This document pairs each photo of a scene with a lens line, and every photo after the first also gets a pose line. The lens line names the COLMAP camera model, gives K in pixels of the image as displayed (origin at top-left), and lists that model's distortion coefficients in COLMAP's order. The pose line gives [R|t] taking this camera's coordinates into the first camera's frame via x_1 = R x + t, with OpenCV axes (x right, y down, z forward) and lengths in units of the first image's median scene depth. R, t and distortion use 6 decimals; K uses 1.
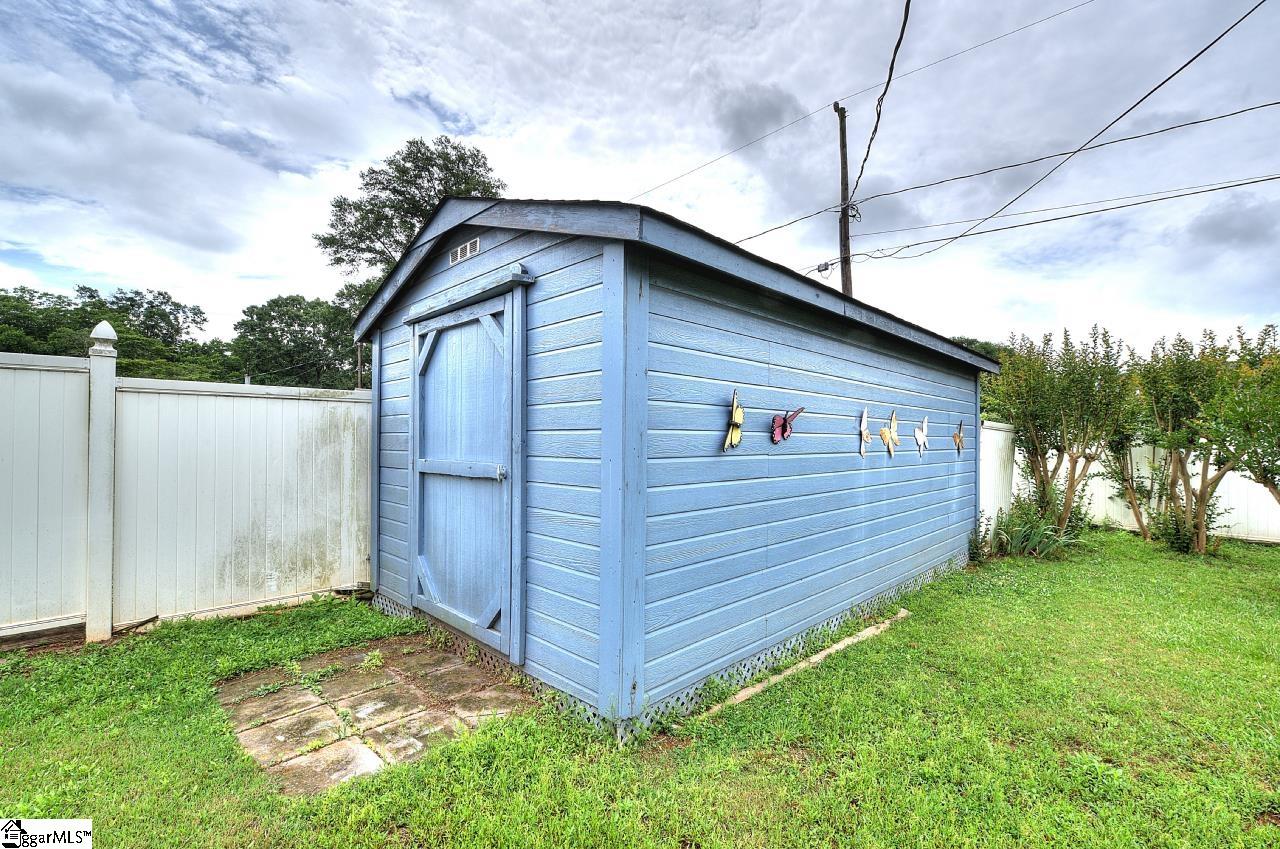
lens RADIAL K [[561.6, 0, 646.6], [0, 561.6, 424.2], [0, 0, 1]] dist [0.000838, 0.000247]
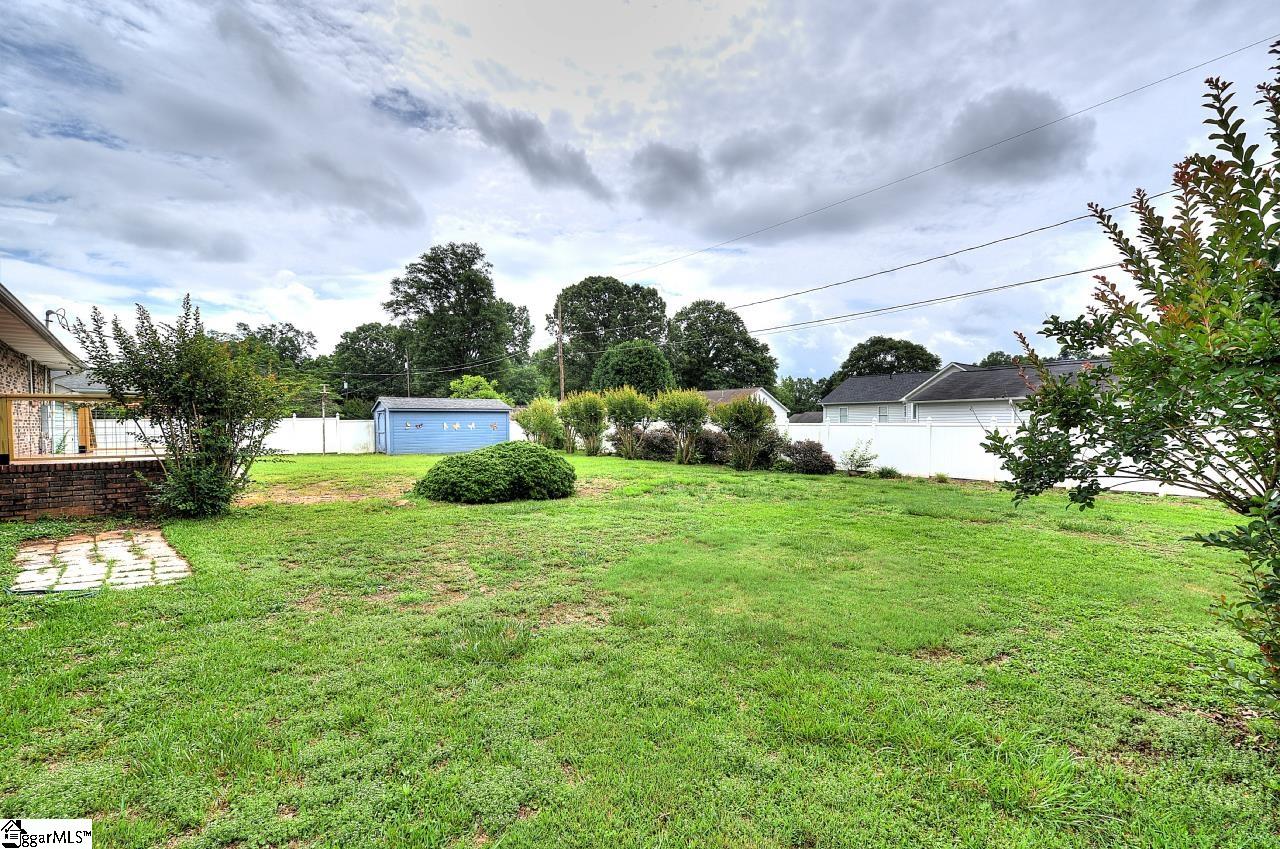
lens RADIAL K [[561.6, 0, 646.6], [0, 561.6, 424.2], [0, 0, 1]] dist [0.000838, 0.000247]
pose [[0.992468, -0.013749, -0.121728, 0.231559], [0.018262, 0.999184, 0.036039, -0.012984], [0.121133, -0.037990, 0.991909, -0.341464]]
